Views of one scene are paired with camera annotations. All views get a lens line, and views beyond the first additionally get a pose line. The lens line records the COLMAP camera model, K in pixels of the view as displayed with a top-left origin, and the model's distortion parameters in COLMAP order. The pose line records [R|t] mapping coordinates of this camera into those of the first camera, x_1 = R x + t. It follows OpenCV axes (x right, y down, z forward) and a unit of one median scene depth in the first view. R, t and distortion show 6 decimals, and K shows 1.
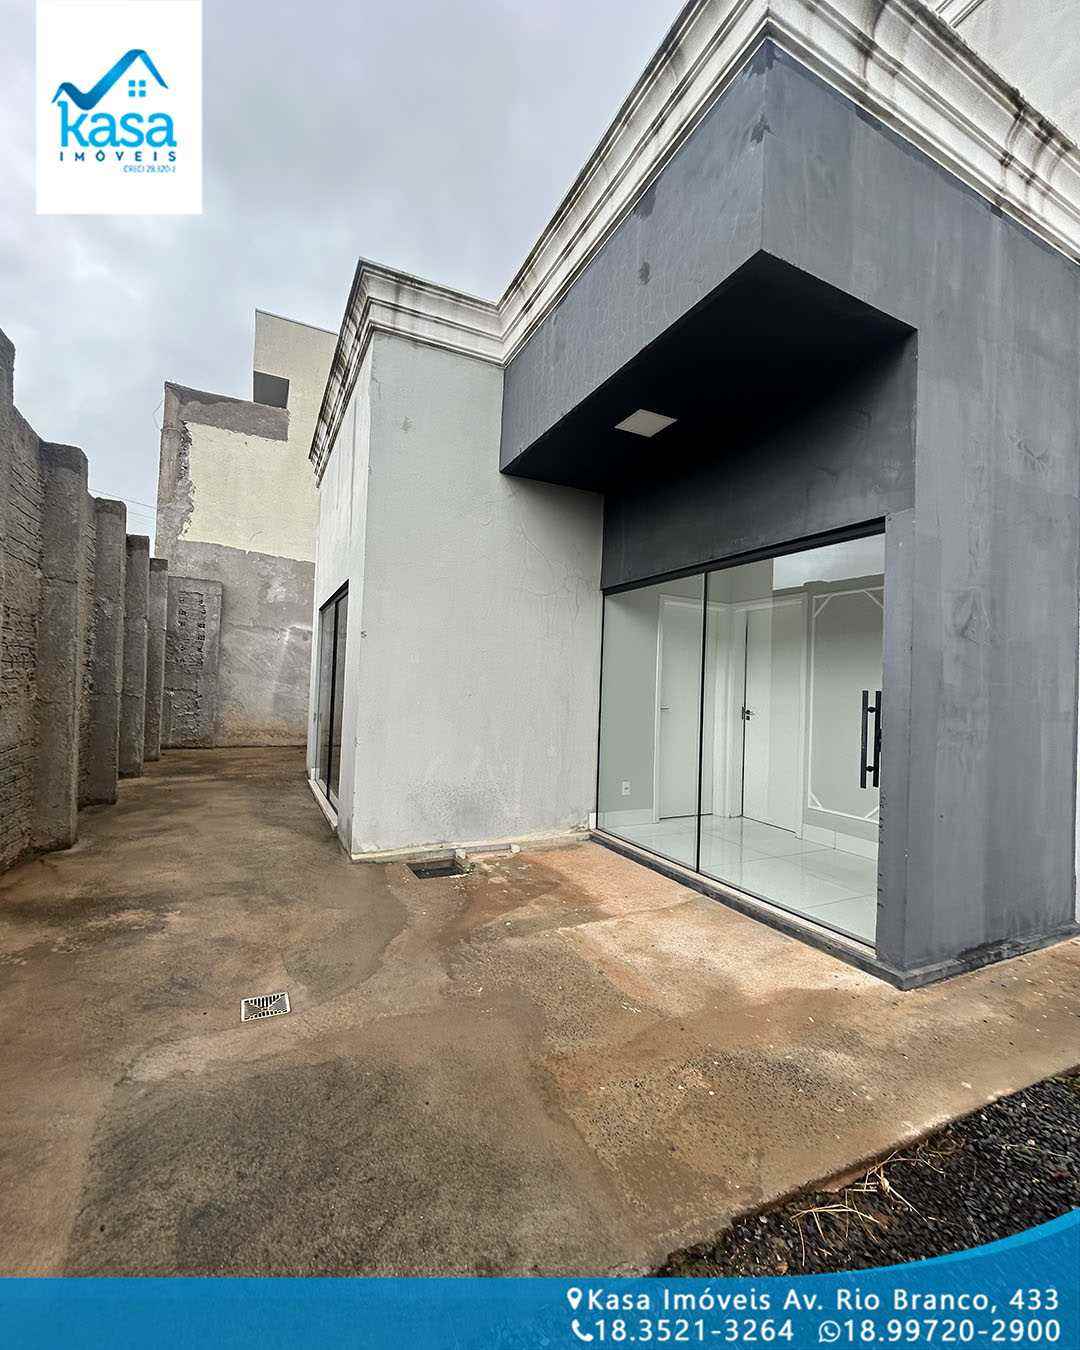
lens RADIAL K [[587.3, 0, 540.5], [0, 587.3, 677.9], [0, 0, 1]] dist [-0.003298, 0.002414]
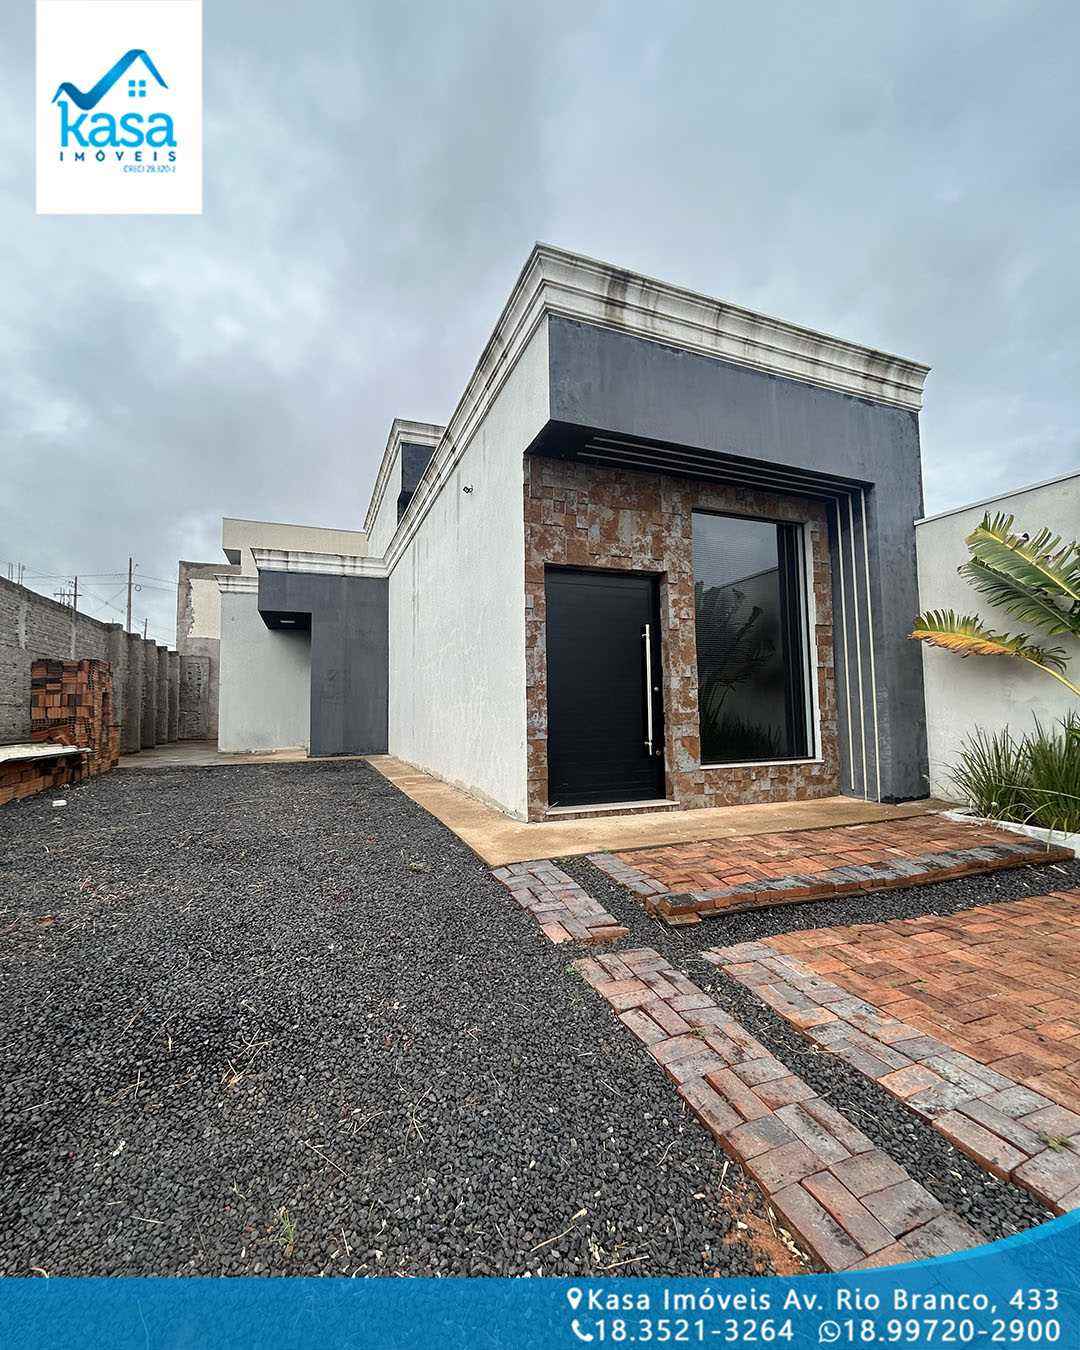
lens RADIAL K [[587.3, 0, 535.7], [0, 587.3, 672.2], [0, 0, 1]] dist [-0.003298, 0.002414]
pose [[0.995123, -0.055023, -0.081866, 0.763033], [0.051115, 0.997485, -0.049092, 0.048016], [0.084361, 0.044668, 0.995434, -0.938979]]
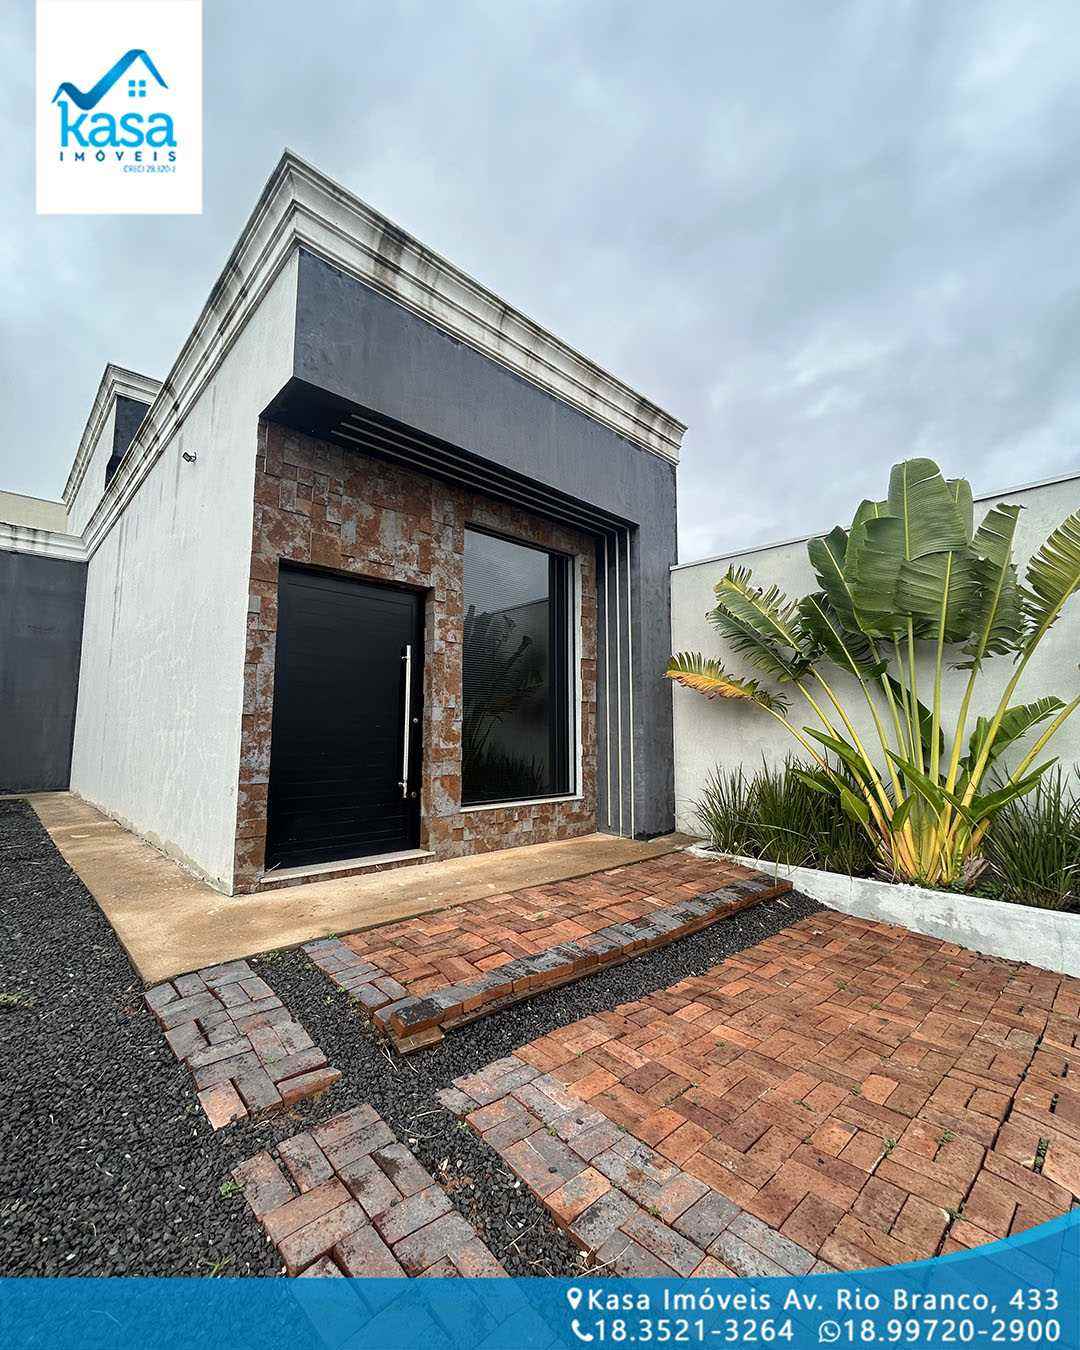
lens RADIAL K [[587.3, 0, 540.2], [0, 587.3, 673.1], [0, 0, 1]] dist [-0.003298, 0.002414]
pose [[0.952975, -0.001876, 0.303043, 0.782414], [0.024545, 0.997174, -0.071010, 0.040333], [-0.302053, 0.075109, 0.950328, -0.865764]]
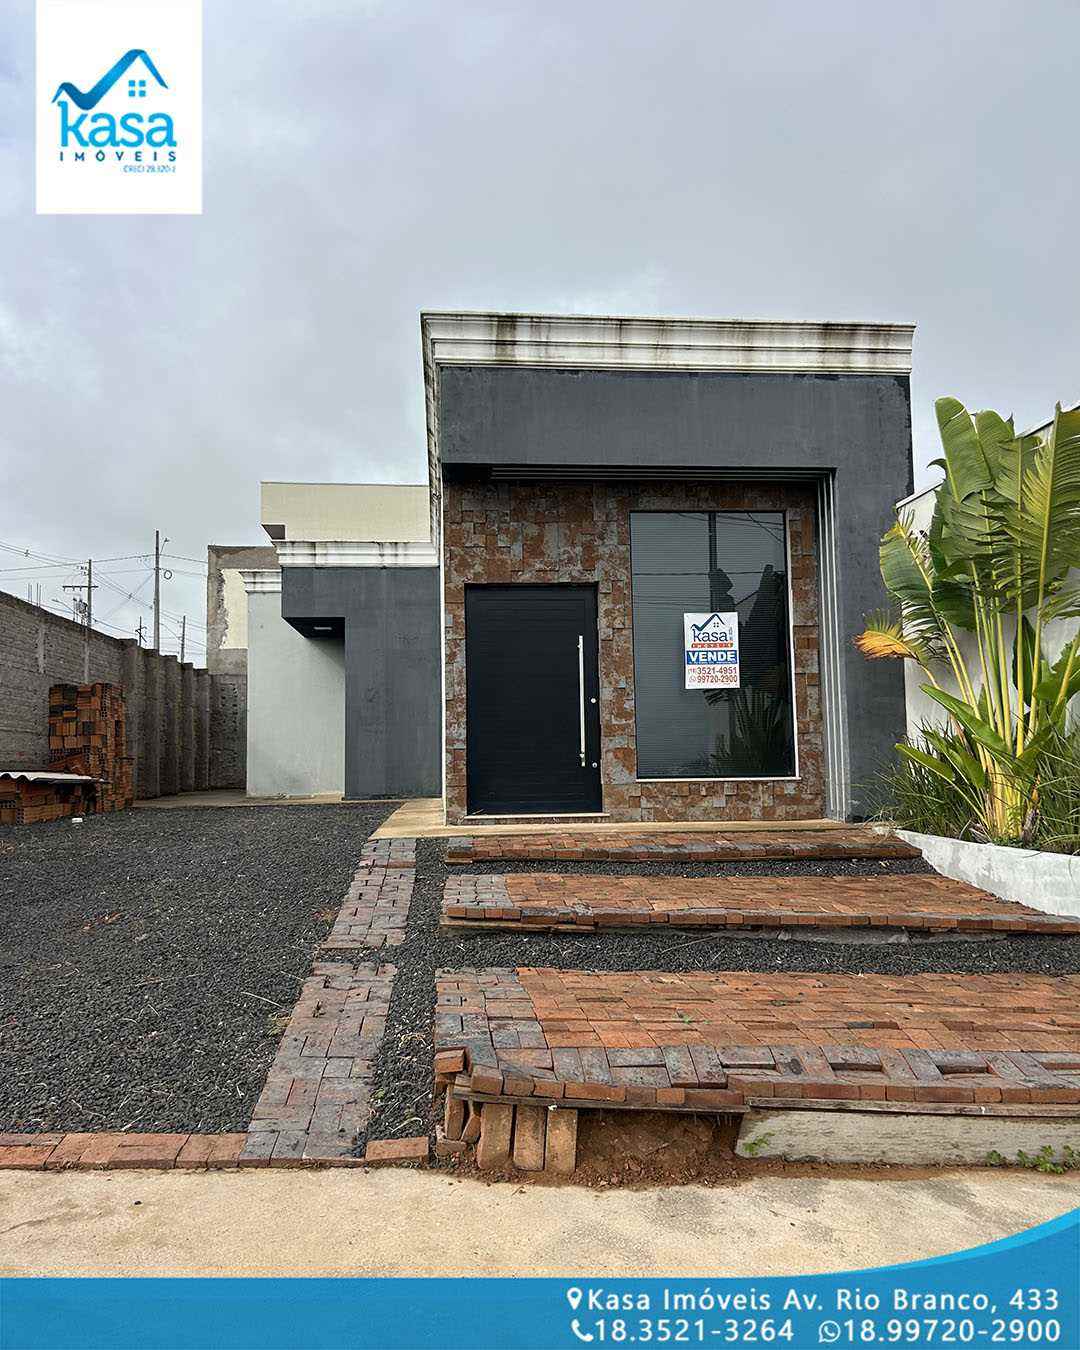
lens RADIAL K [[1105.0, 0, 531.0], [0, 1105.0, 691.2], [0, 0, 1]] dist [0.076677, -0.024580]
pose [[0.929062, -0.075498, -0.362139, 1.156229], [0.056229, 0.996398, -0.063472, 0.096336], [0.365626, 0.038607, 0.929961, -1.360668]]
